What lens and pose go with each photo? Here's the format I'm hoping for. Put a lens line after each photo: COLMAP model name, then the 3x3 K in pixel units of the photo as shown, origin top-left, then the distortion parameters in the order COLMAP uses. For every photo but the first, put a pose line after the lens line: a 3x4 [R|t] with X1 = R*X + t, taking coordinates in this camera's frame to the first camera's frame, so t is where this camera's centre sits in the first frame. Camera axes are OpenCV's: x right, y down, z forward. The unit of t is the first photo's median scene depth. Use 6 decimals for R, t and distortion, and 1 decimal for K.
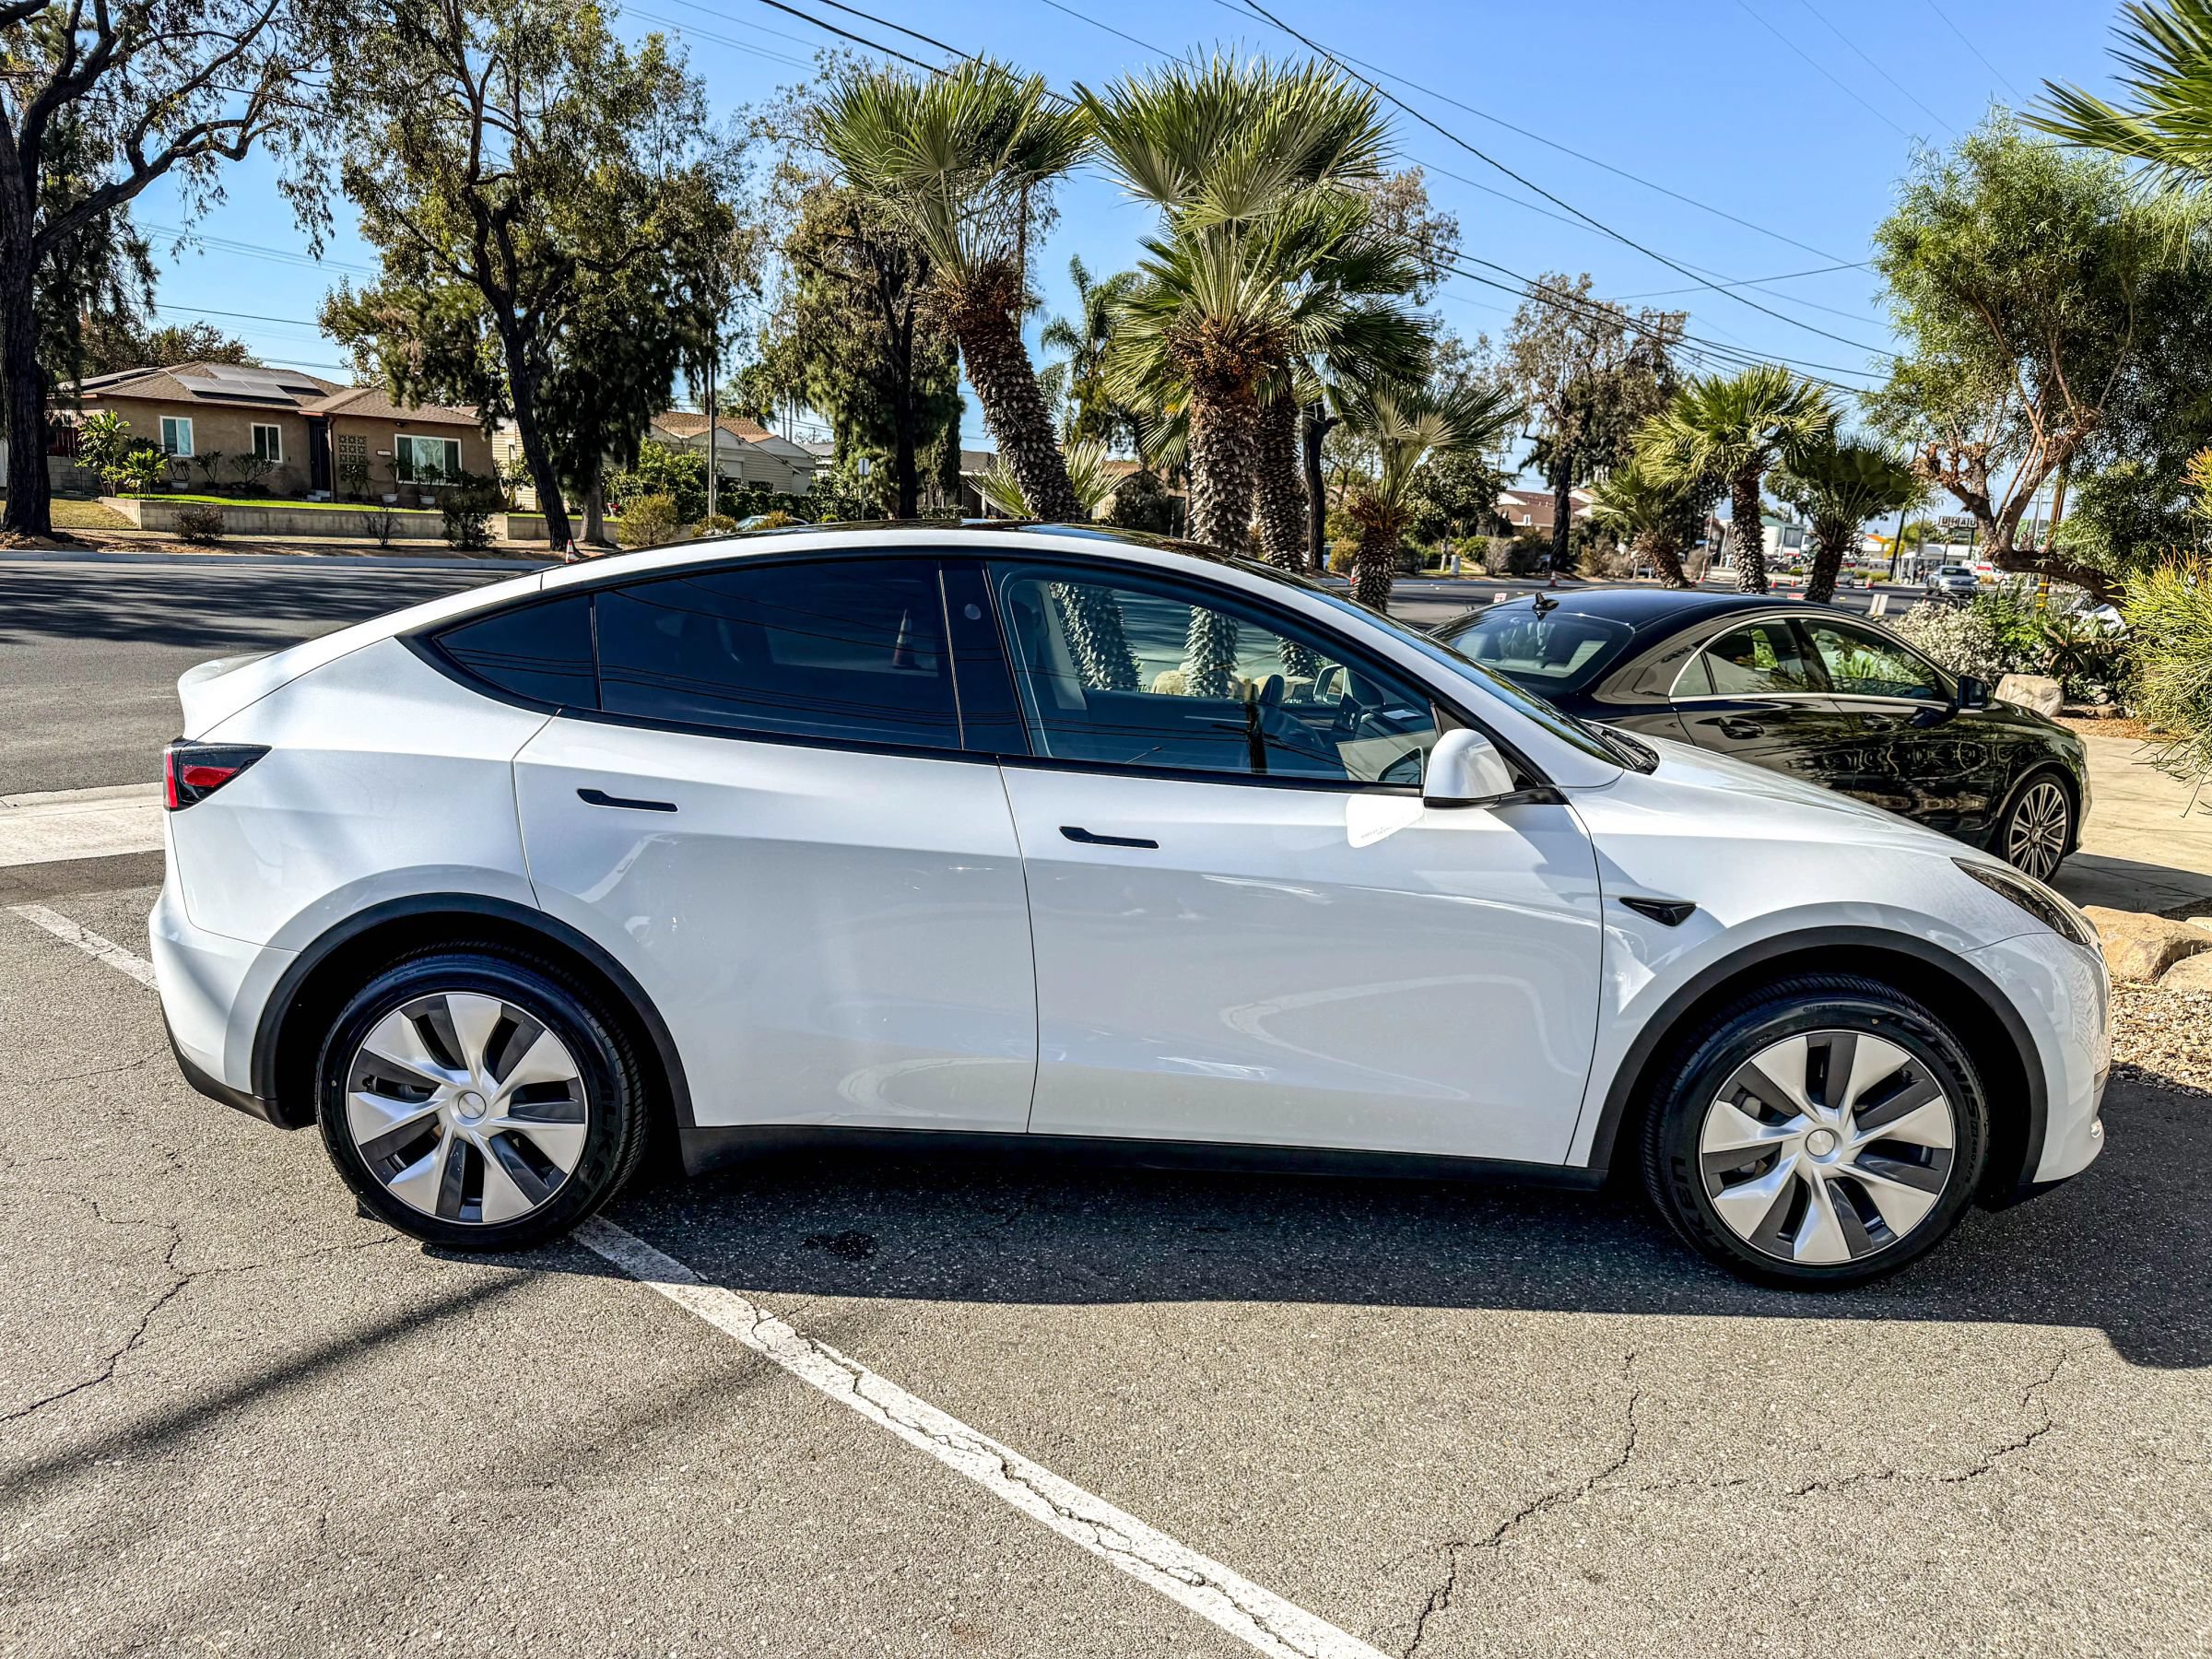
lens RADIAL K [[1557.8, 0, 1100.5], [0, 1557.8, 845.0], [0, 0, 1]] dist [0.016378, -0.029046]
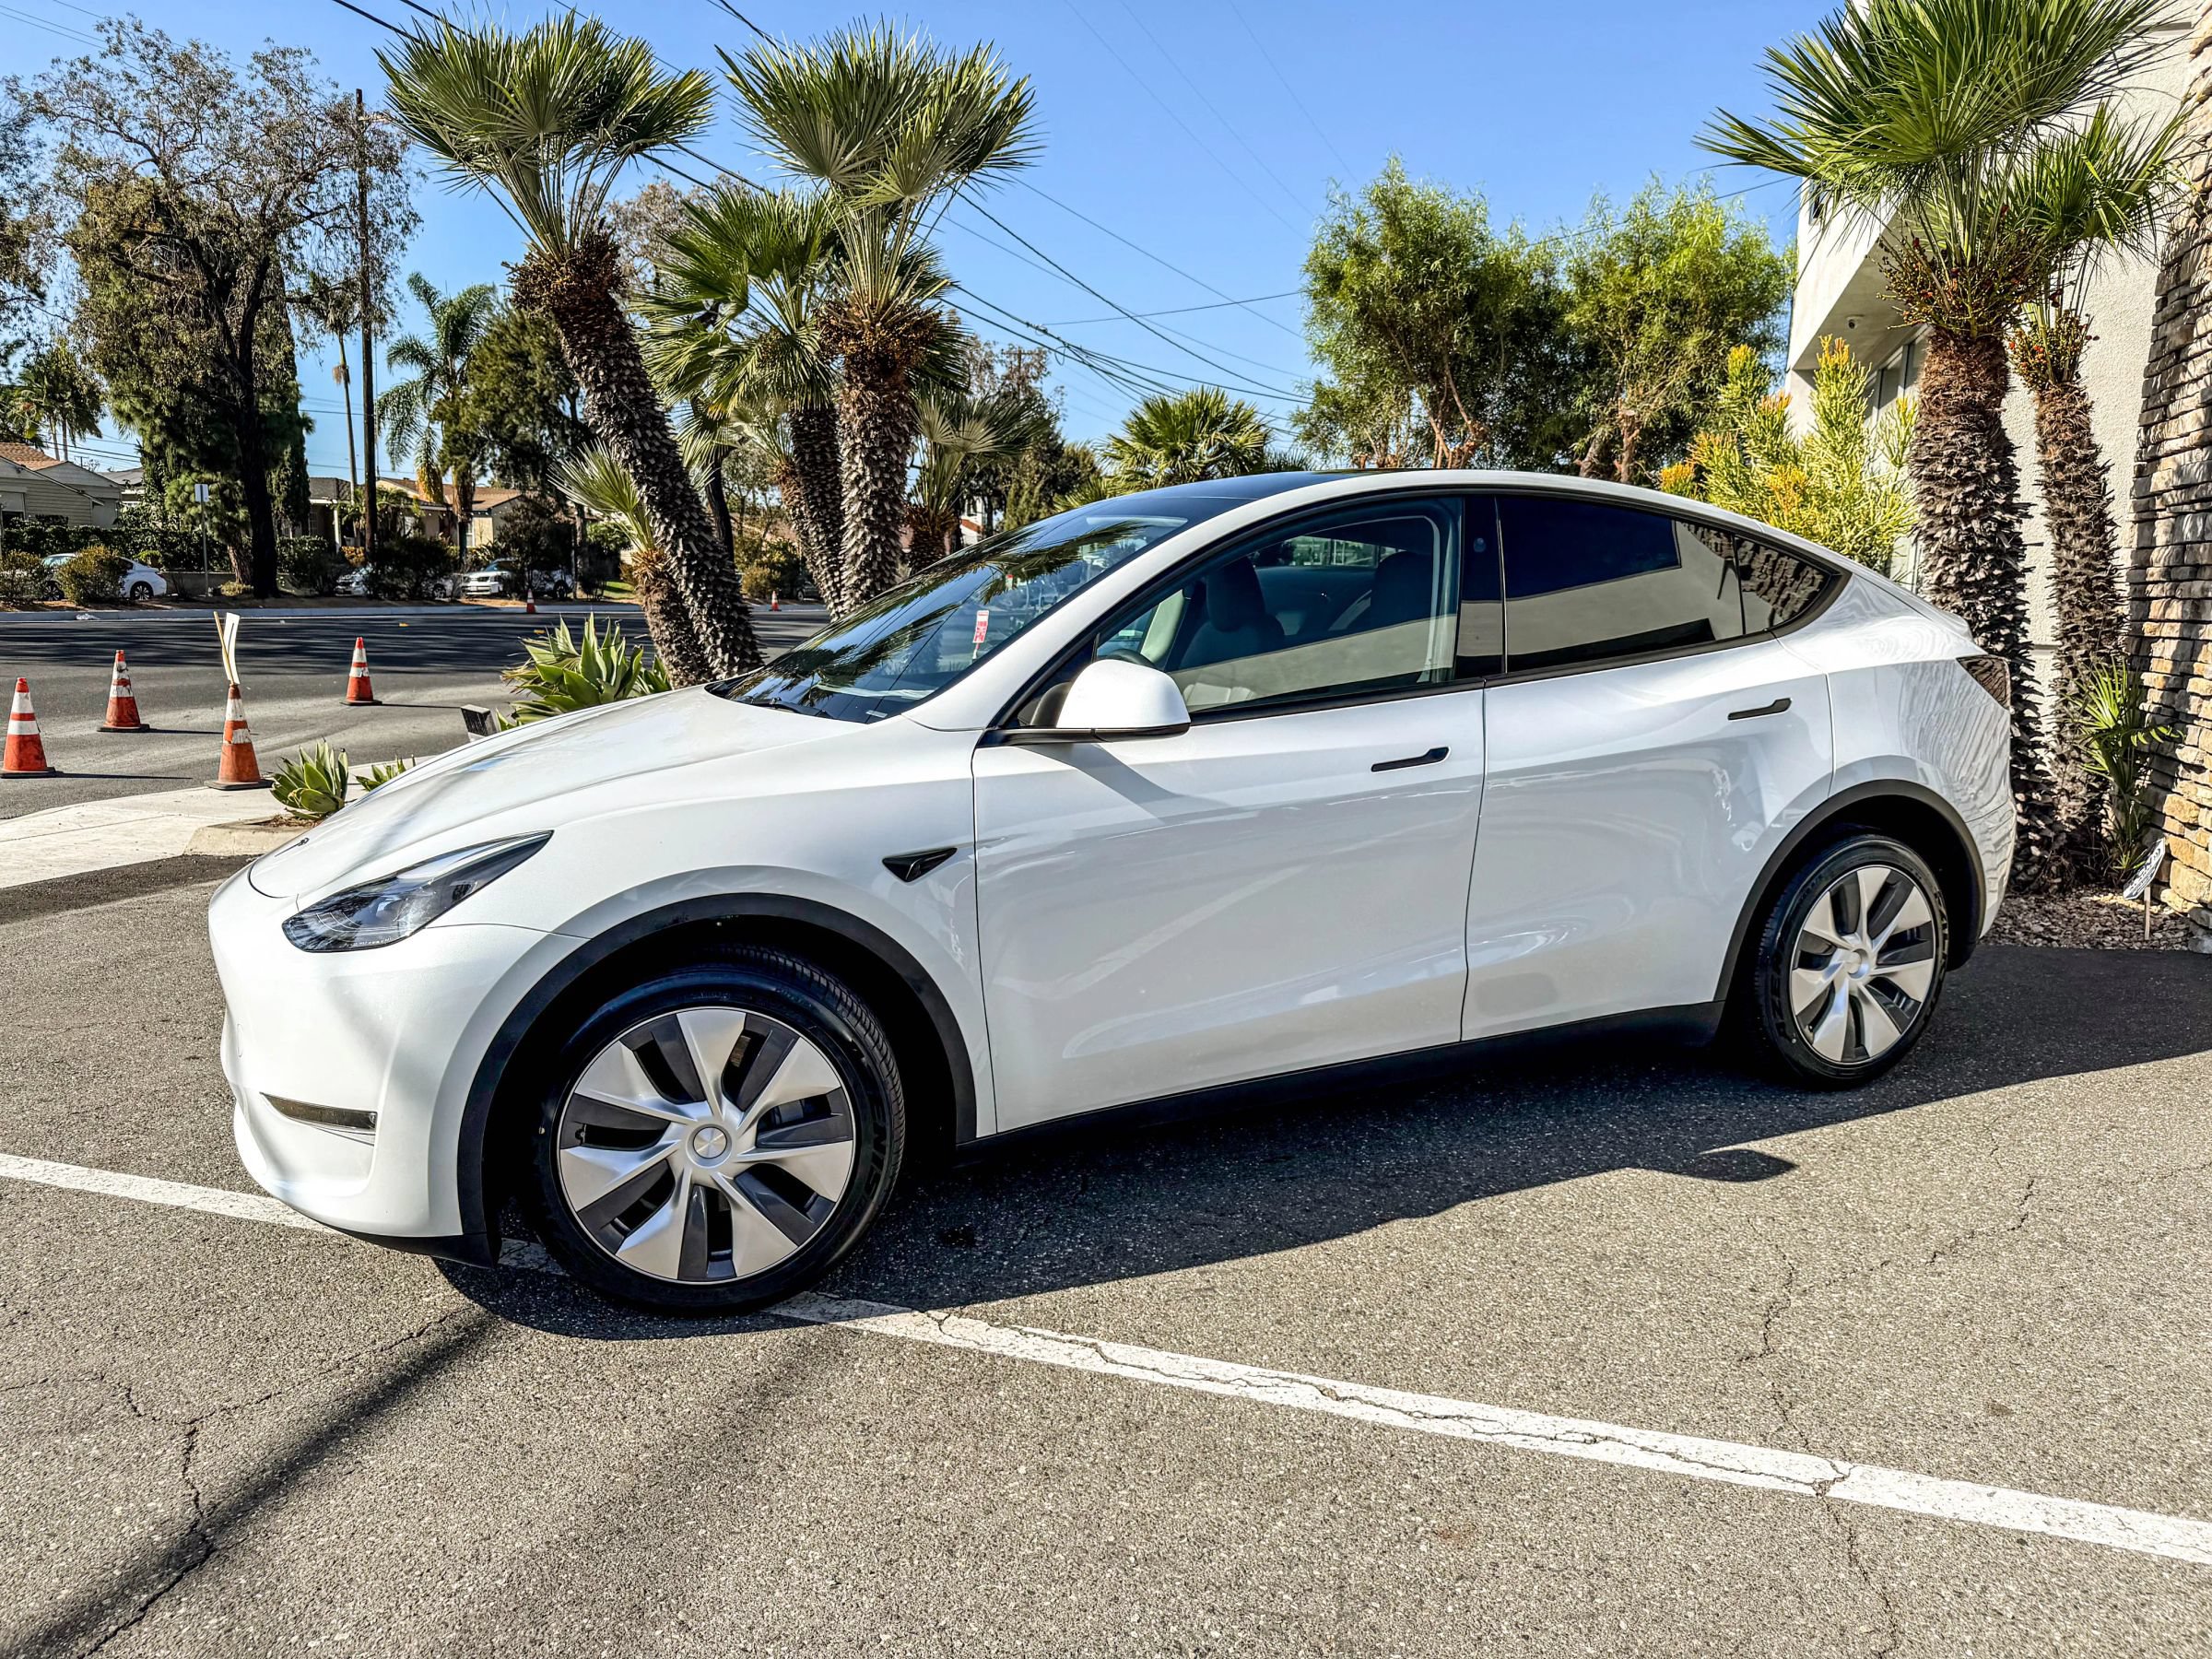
lens RADIAL K [[1557.8, 0, 1103.0], [0, 1557.8, 840.1], [0, 0, 1]] dist [0.016378, -0.029046]
pose [[0.924982, -0.090485, 0.369081, -0.162405], [0.097997, 0.995185, -0.001615, 0.013705], [-0.367158, 0.037663, 0.929396, 0.041508]]
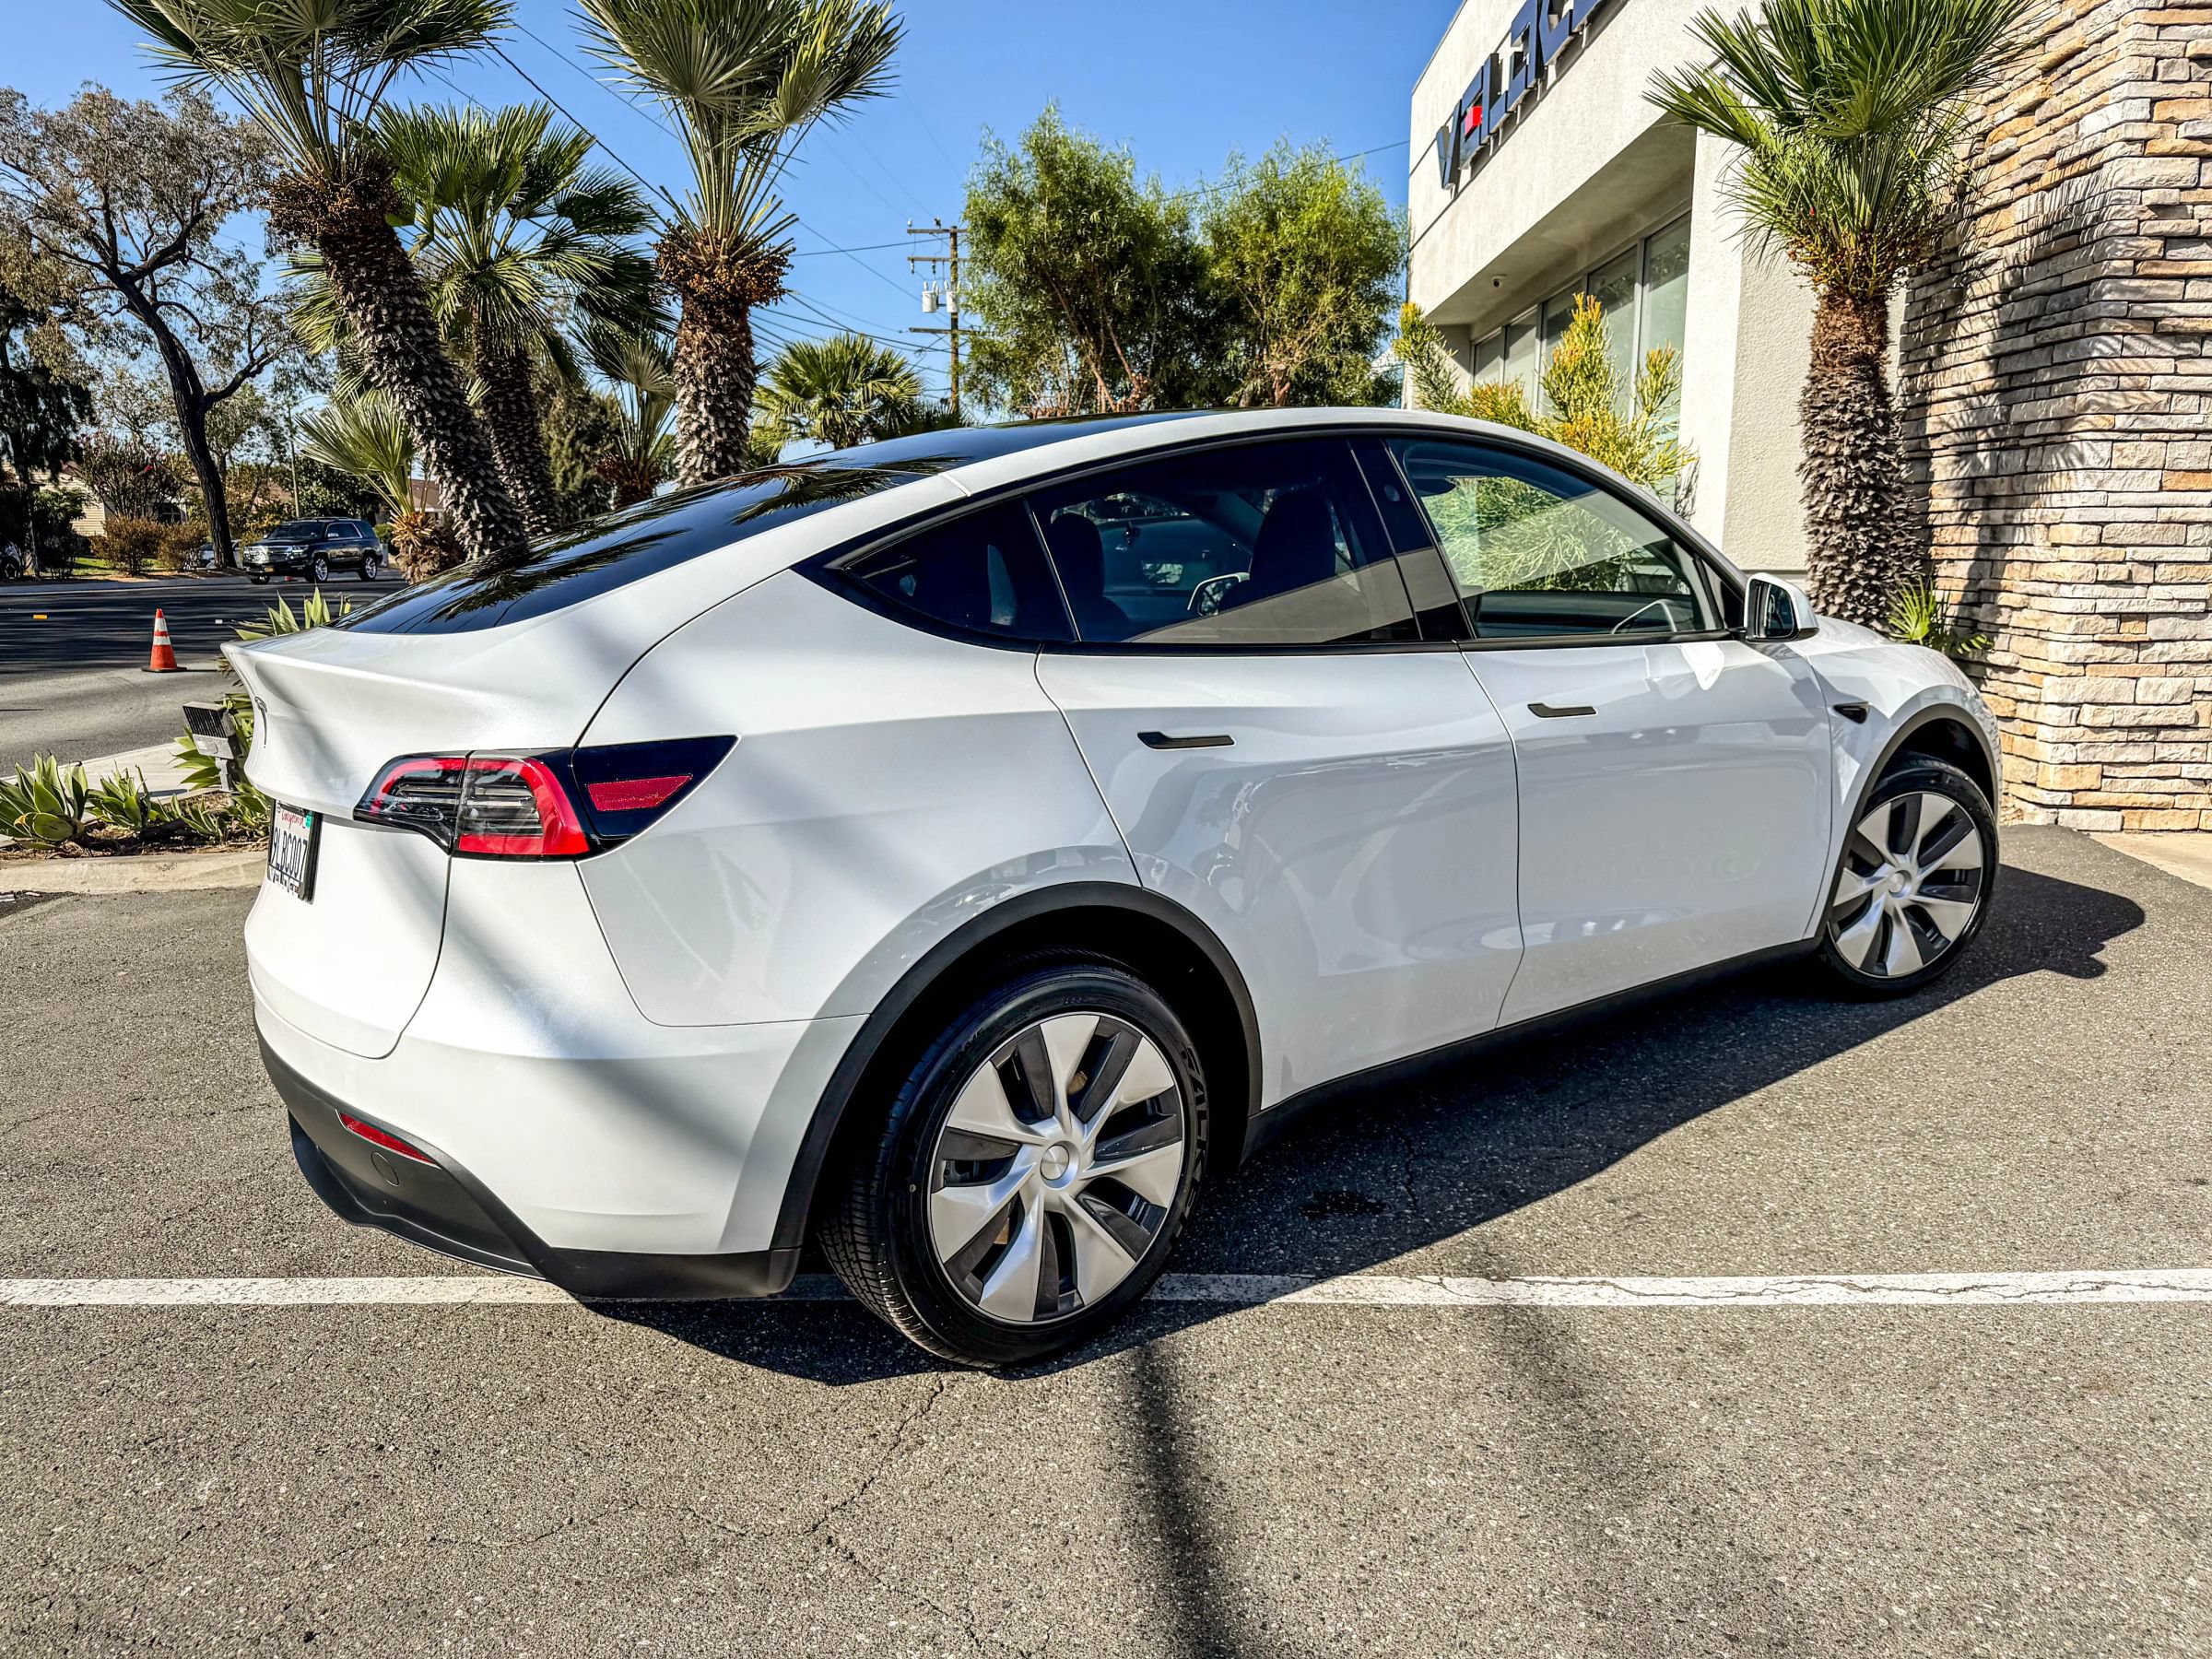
lens RADIAL K [[1557.8, 0, 1113.6], [0, 1557.8, 845.3], [0, 0, 1]] dist [0.016378, -0.029046]
pose [[0.772071, -0.172746, 0.611609, -0.320419], [0.165873, 0.983767, 0.068468, -0.013046], [-0.613508, 0.048588, 0.788192, 0.146658]]
